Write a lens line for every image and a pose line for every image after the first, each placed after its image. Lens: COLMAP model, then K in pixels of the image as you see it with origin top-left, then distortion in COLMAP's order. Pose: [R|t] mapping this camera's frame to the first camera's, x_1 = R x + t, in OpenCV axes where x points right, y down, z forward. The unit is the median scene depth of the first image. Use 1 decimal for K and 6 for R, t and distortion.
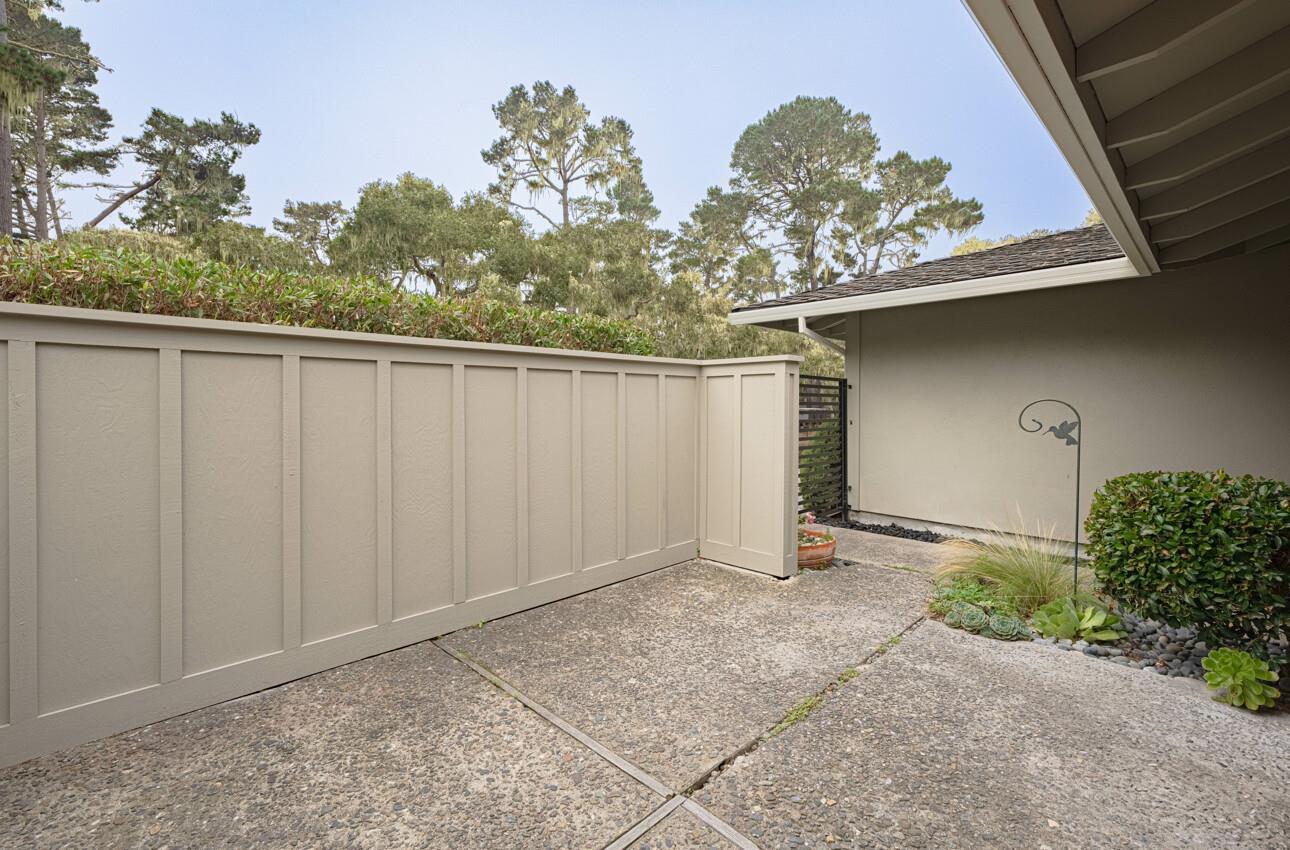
lens RADIAL K [[559.8, 0, 646.3], [0, 559.8, 417.7], [0, 0, 1]] dist [0.011310, 0.000063]
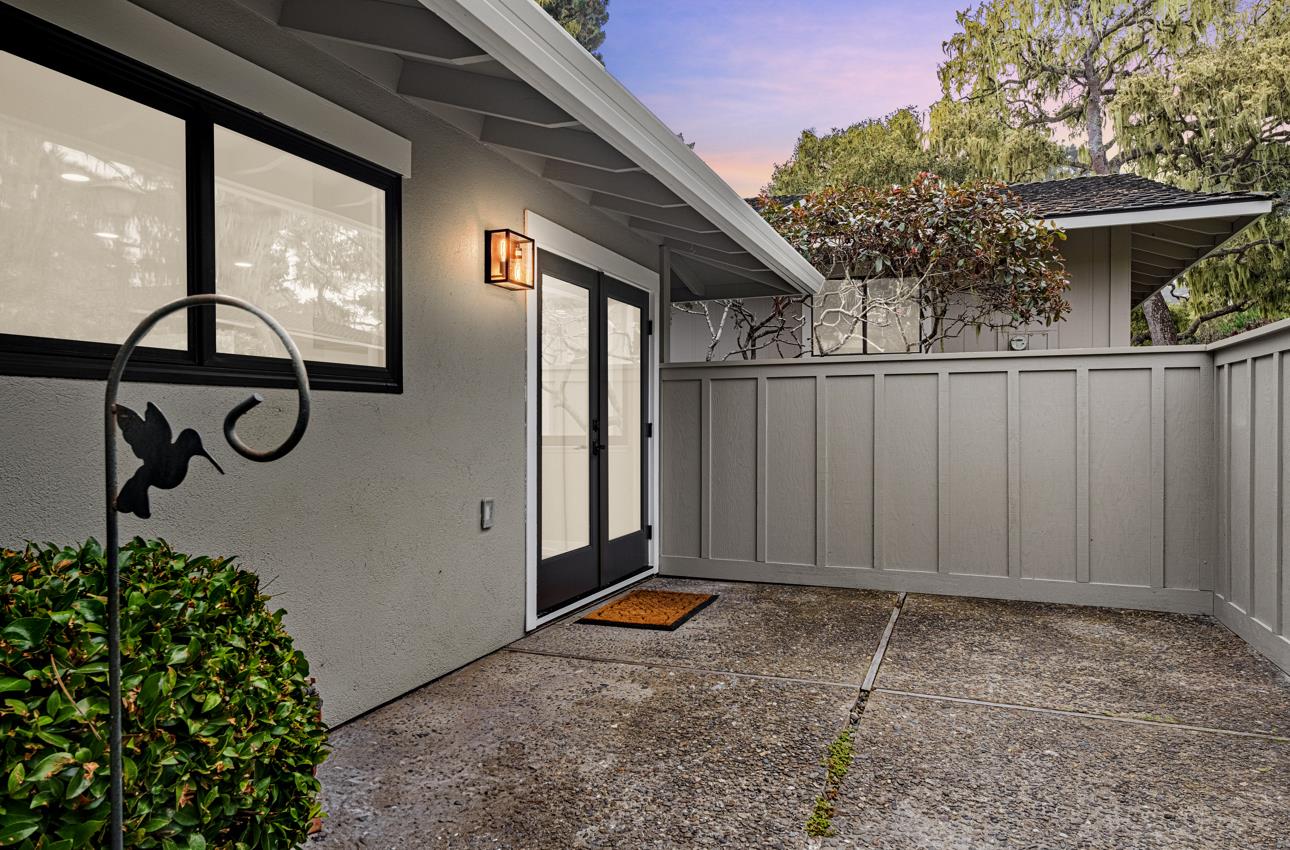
lens RADIAL K [[702.6, 0, 645.1], [0, 702.6, 412.1], [0, 0, 1]] dist [0.004280, 0.000906]
pose [[-0.920308, -0.008272, -0.391107, 0.974870], [-0.012025, 0.999902, 0.007147, 0.009242], [0.391010, 0.011281, -0.920317, 1.882430]]
